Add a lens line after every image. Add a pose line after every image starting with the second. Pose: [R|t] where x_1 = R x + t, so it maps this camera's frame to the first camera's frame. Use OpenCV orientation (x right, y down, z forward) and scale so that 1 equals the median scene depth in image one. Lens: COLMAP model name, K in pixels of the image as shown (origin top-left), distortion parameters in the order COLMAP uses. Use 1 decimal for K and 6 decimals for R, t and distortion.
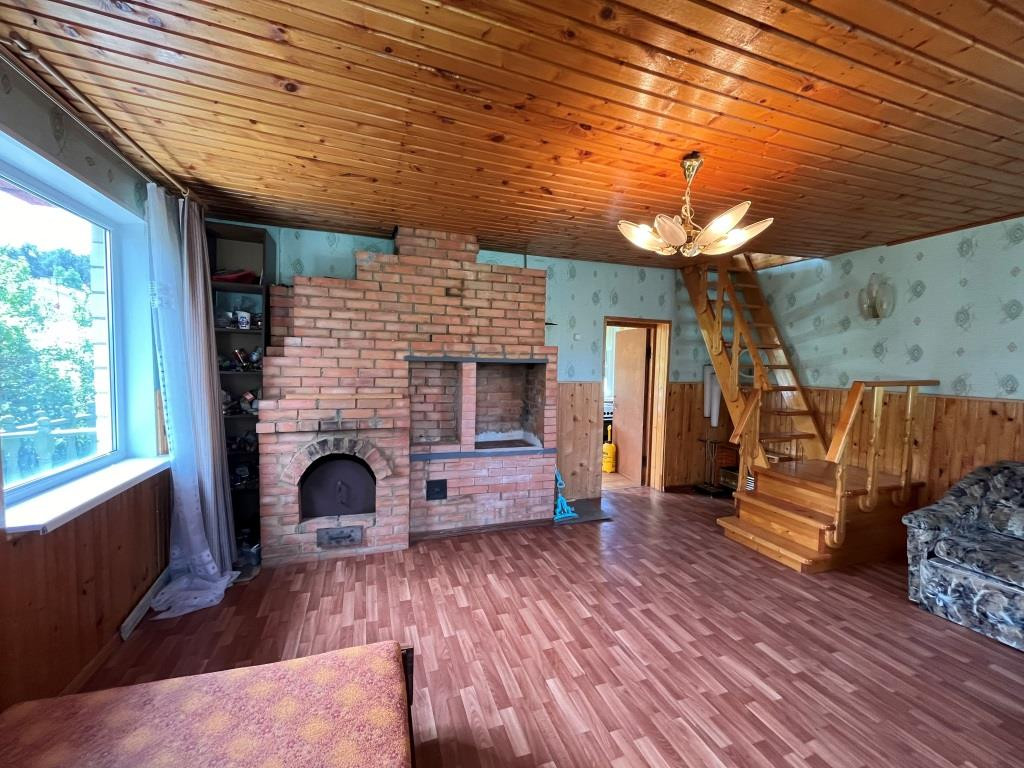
lens RADIAL K [[412.3, 0, 511.2], [0, 412.3, 383.2], [0, 0, 1]] dist [-0.004425, 0.000644]
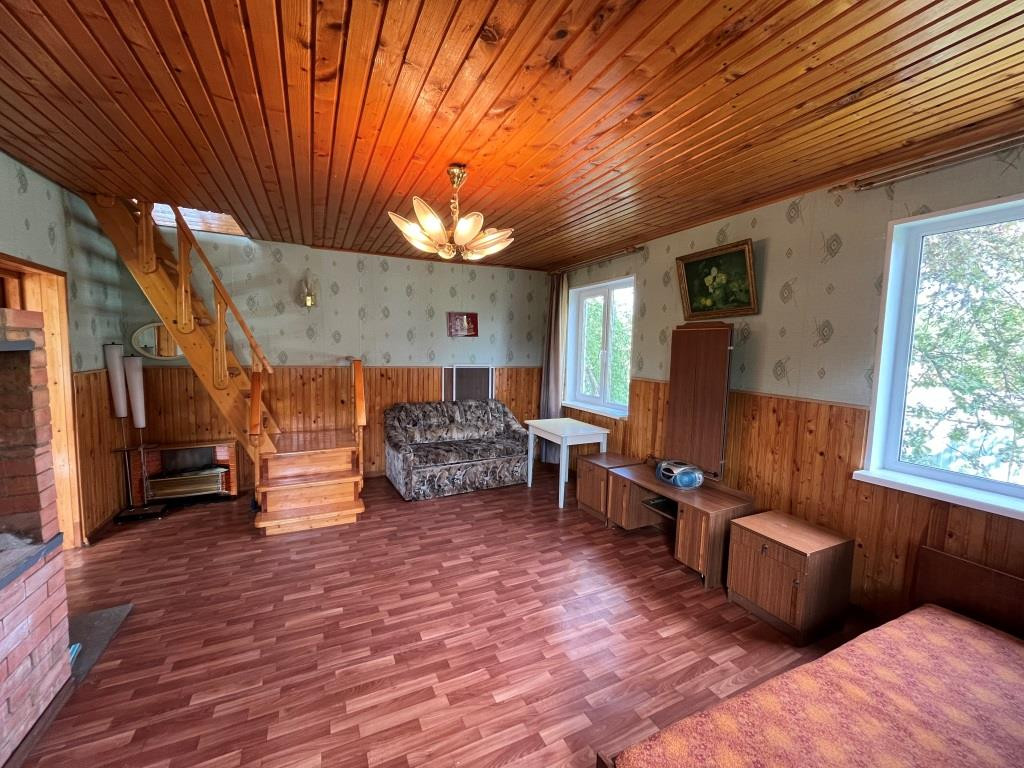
lens RADIAL K [[412.3, 0, 507.5], [0, 412.3, 386.1], [0, 0, 1]] dist [-0.004425, 0.000644]
pose [[-0.108502, -0.110585, 0.987926, -0.449621], [0.027202, 0.993091, 0.114151, -0.053180], [-0.993724, 0.039260, -0.104745, 0.623364]]
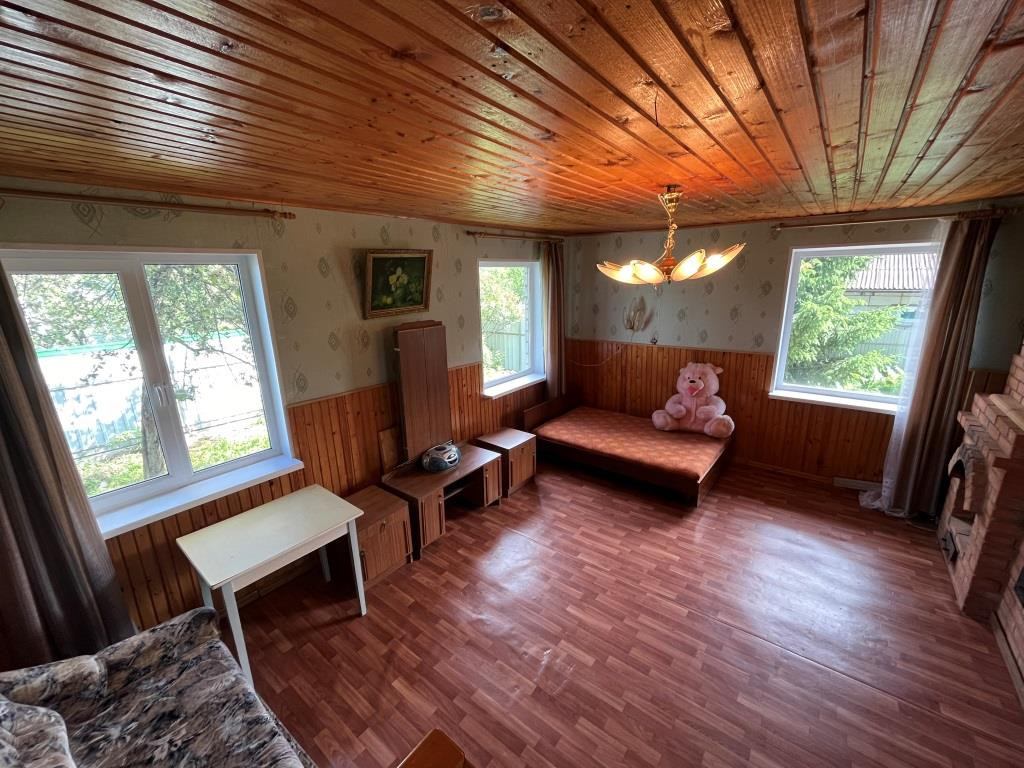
lens RADIAL K [[412.3, 0, 510.6], [0, 412.3, 387.1], [0, 0, 1]] dist [-0.004425, 0.000644]
pose [[-0.840476, 0.141761, -0.522976, 0.836300], [-0.019539, 0.956613, 0.290705, -0.226686], [0.541496, 0.254549, -0.801241, 1.056174]]
